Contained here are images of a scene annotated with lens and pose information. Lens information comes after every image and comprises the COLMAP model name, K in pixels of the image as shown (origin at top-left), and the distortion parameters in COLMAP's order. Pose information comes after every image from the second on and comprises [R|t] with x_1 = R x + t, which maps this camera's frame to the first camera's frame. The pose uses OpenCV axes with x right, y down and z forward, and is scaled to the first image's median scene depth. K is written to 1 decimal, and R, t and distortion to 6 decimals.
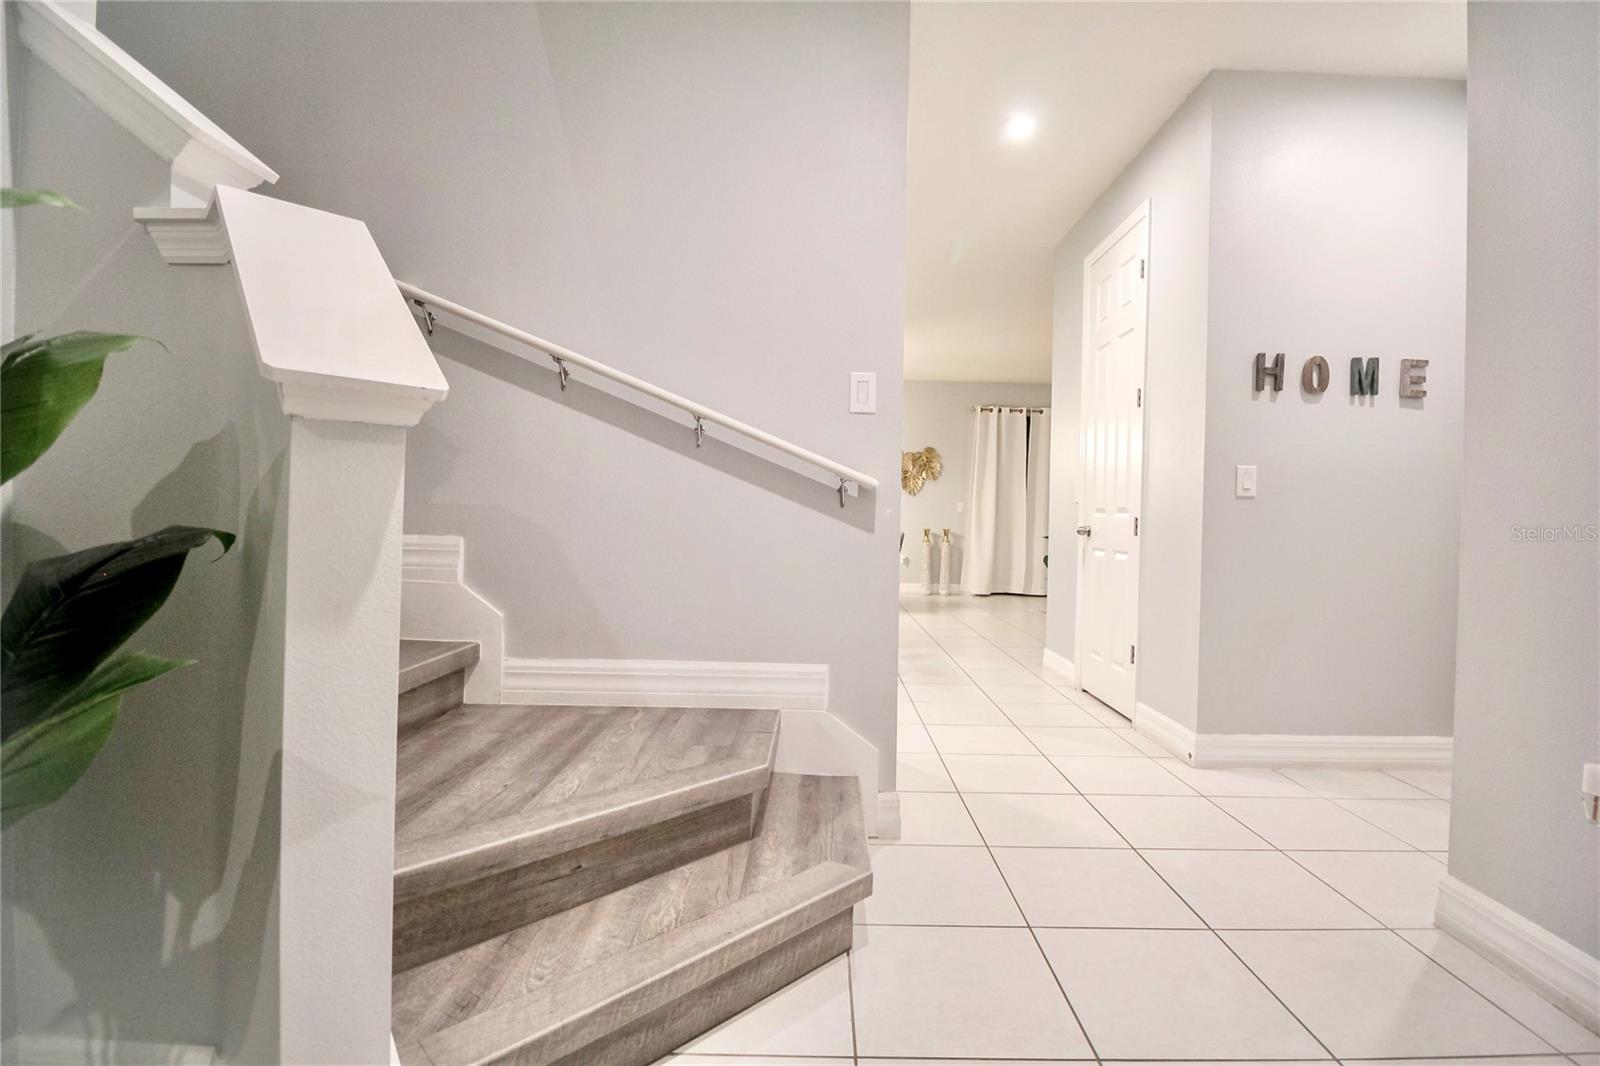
lens RADIAL K [[744.8, 0, 823.2], [0, 744.8, 525.8], [0, 0, 1]] dist [0.002640, -0.014659]
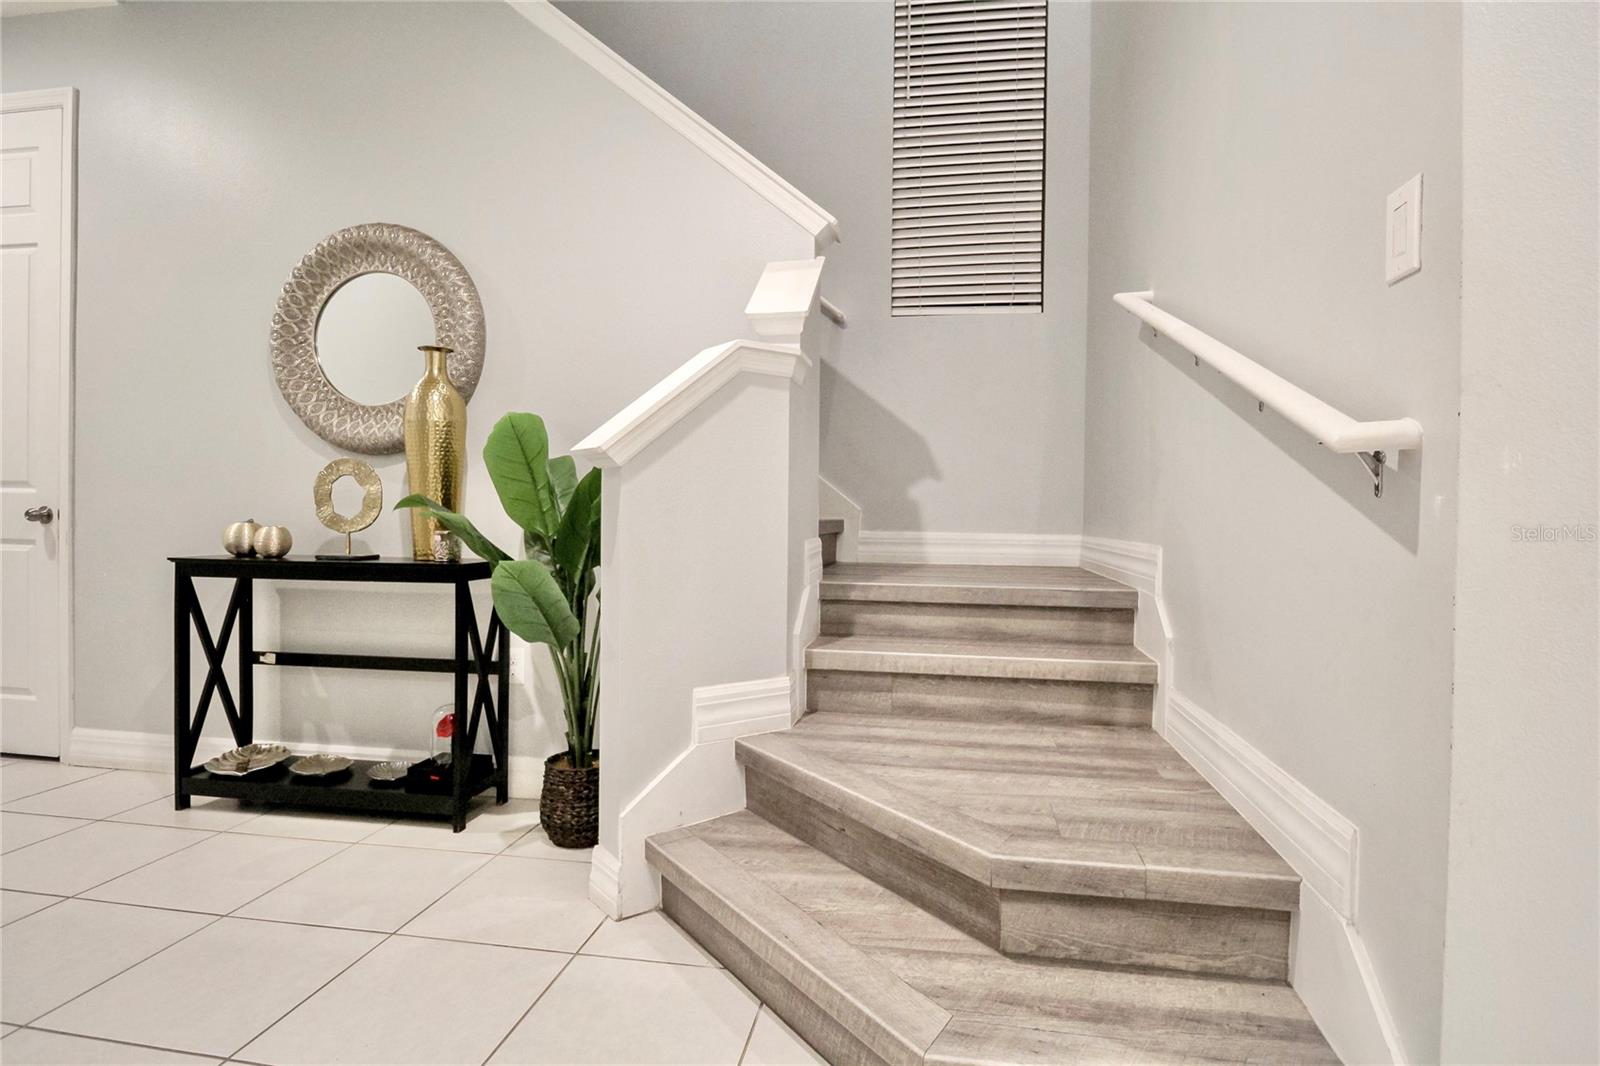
lens RADIAL K [[813.7, 0, 822.9], [0, 813.7, 526.2], [0, 0, 1]] dist [0.015471, -0.017006]
pose [[-0.160152, -0.010883, -0.987032, 0.785984], [-0.024466, 0.999676, -0.007052, 0.008602], [0.986789, 0.023020, -0.160366, 1.013771]]
